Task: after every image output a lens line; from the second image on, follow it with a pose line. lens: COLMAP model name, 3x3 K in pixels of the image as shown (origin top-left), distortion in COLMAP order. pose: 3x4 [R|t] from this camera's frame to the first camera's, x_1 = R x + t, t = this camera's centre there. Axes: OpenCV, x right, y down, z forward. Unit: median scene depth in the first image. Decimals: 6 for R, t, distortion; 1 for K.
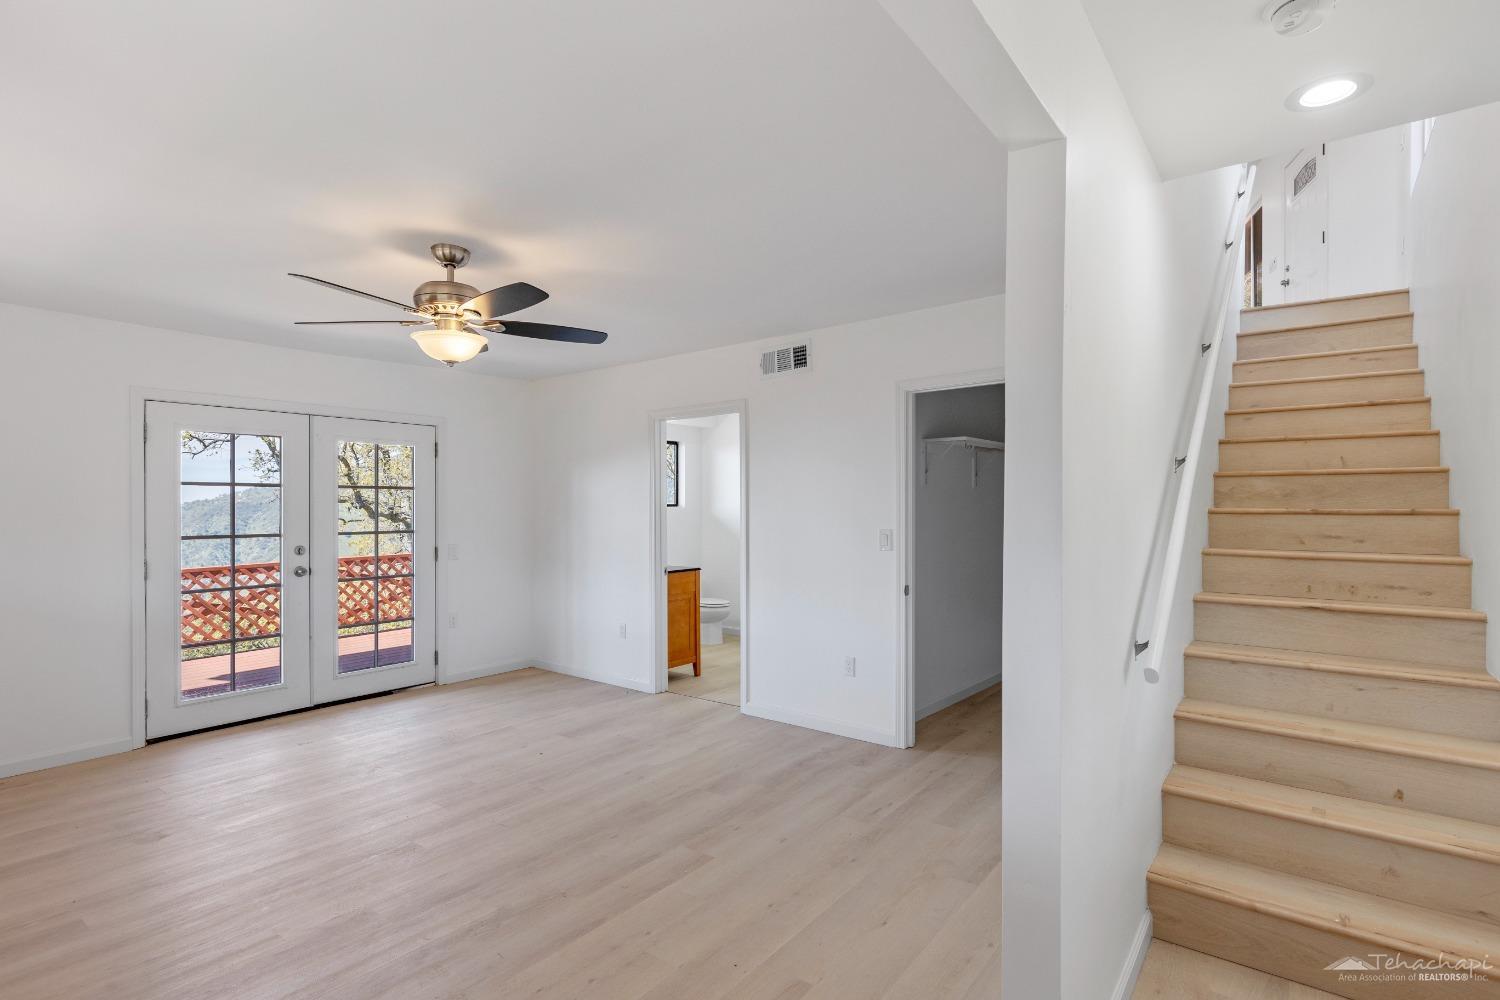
lens RADIAL K [[734.3, 0, 750.0], [0, 734.3, 500.0], [0, 0, 1]] dist [-0.003072, -0.000146]
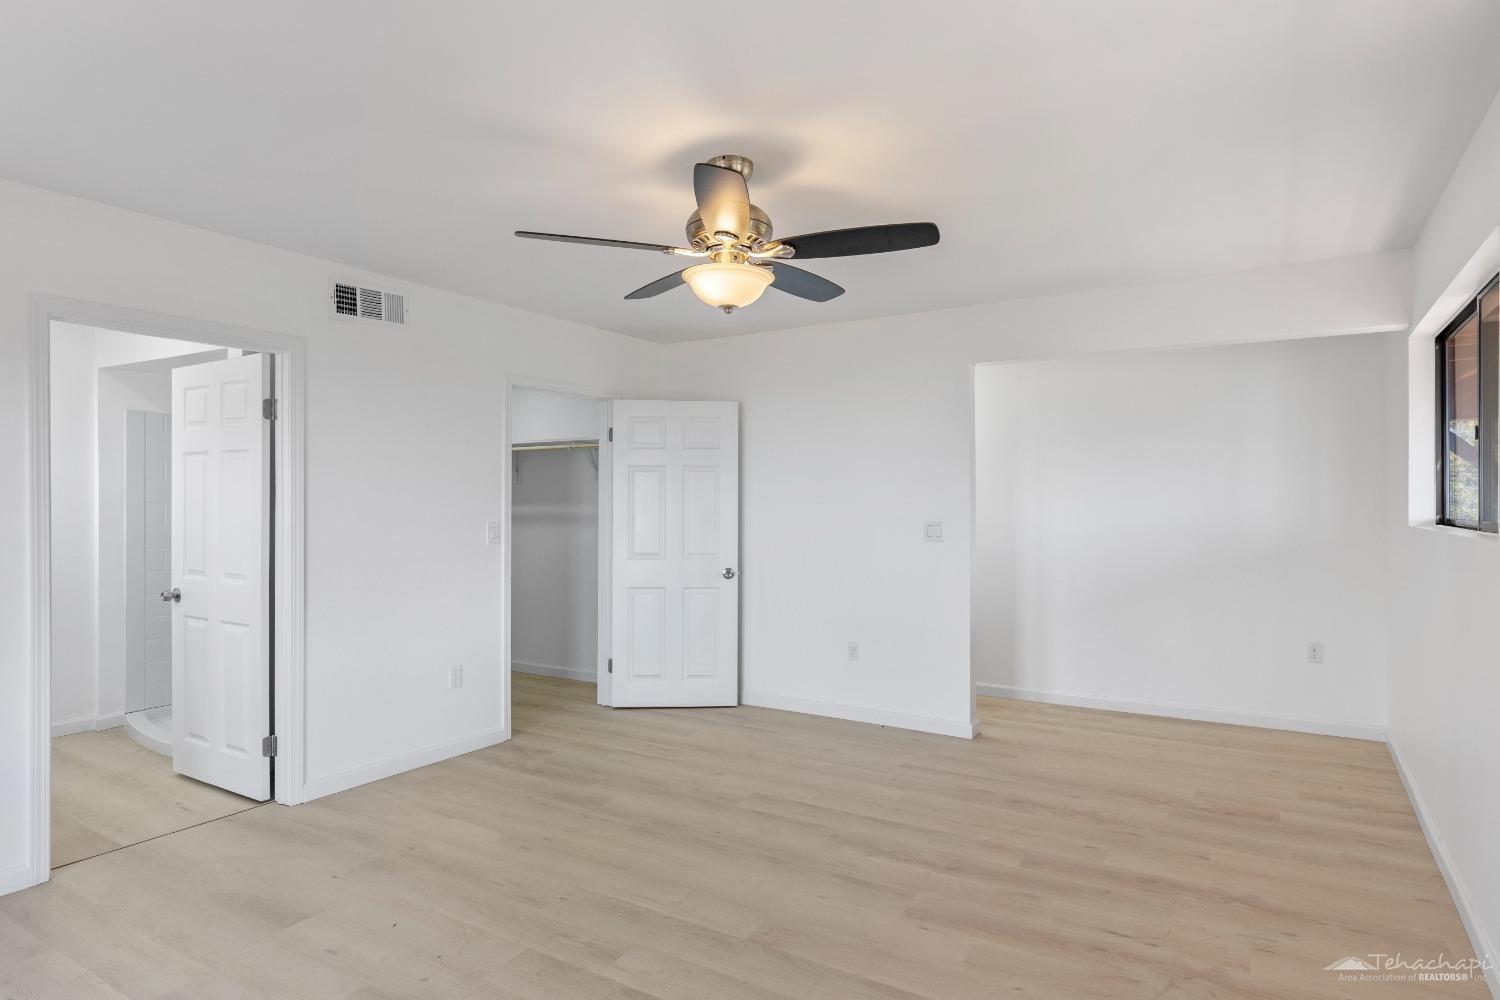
lens RADIAL K [[790.8, 0, 752.4], [0, 790.8, 501.5], [0, 0, 1]] dist [-0.001074, 0.000110]
pose [[-0.085801, 0.005875, 0.996295, -0.962671], [-0.006079, 0.999961, -0.006420, 0.018360], [-0.996294, -0.006608, -0.085762, 0.811267]]
